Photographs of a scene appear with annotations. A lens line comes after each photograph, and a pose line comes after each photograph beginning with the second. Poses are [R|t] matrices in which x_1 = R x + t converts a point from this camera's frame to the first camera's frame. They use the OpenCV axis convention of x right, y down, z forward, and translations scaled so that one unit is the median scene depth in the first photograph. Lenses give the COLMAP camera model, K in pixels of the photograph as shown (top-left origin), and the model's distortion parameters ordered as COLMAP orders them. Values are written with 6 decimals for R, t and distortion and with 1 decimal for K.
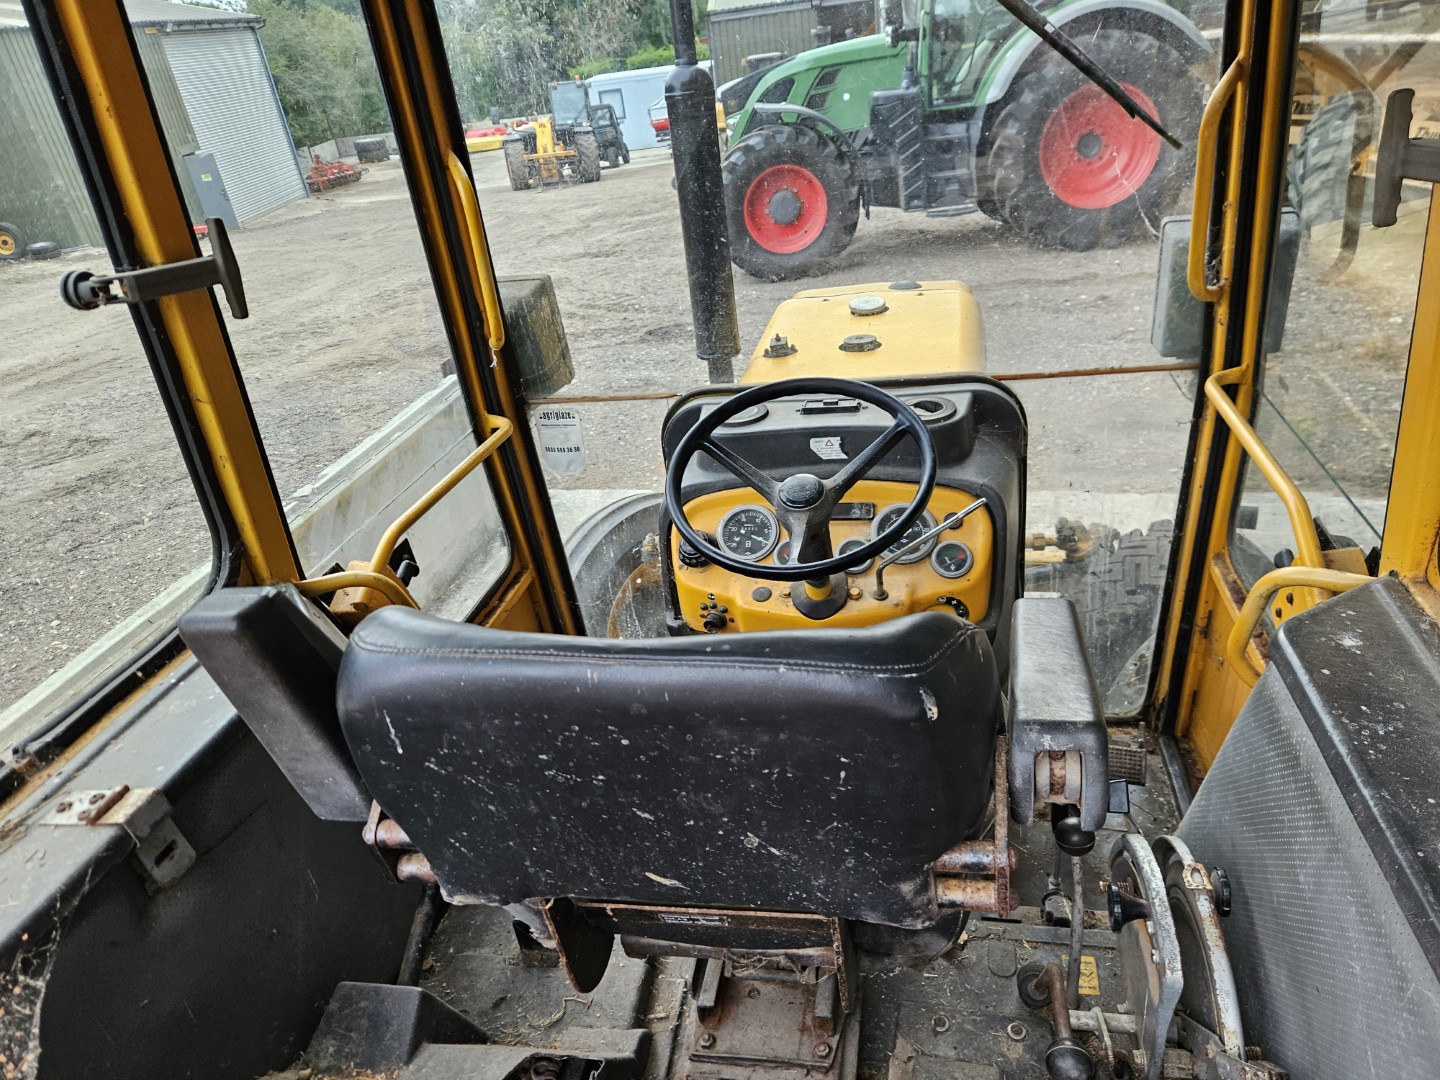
lens RADIAL K [[963.8, 0, 720.0], [0, 963.8, 540.0], [0, 0, 1]] dist [0.008564, 0.003110]
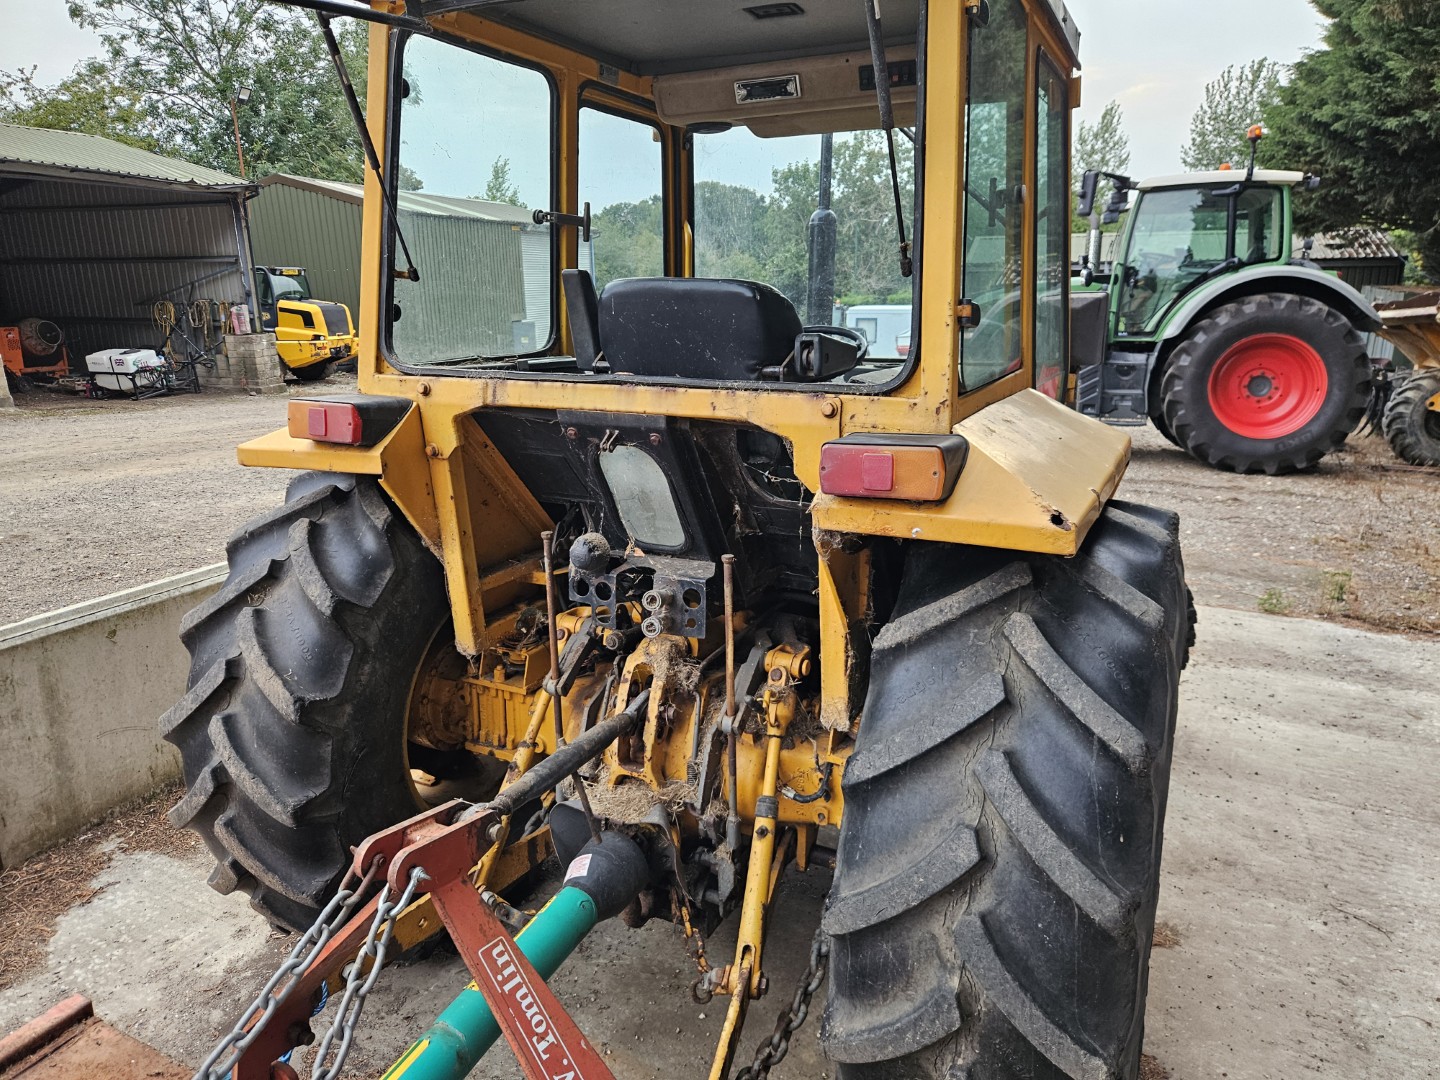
lens RADIAL K [[992.5, 0, 720.0], [0, 992.5, 540.0], [0, 0, 1]] dist [-0.001392, -0.003832]
pose [[0.958305, 0.166573, -0.232175, 0.082005], [-0.215680, 0.954633, -0.205324, 0.138405], [0.187441, 0.246838, 0.950756, -0.172704]]
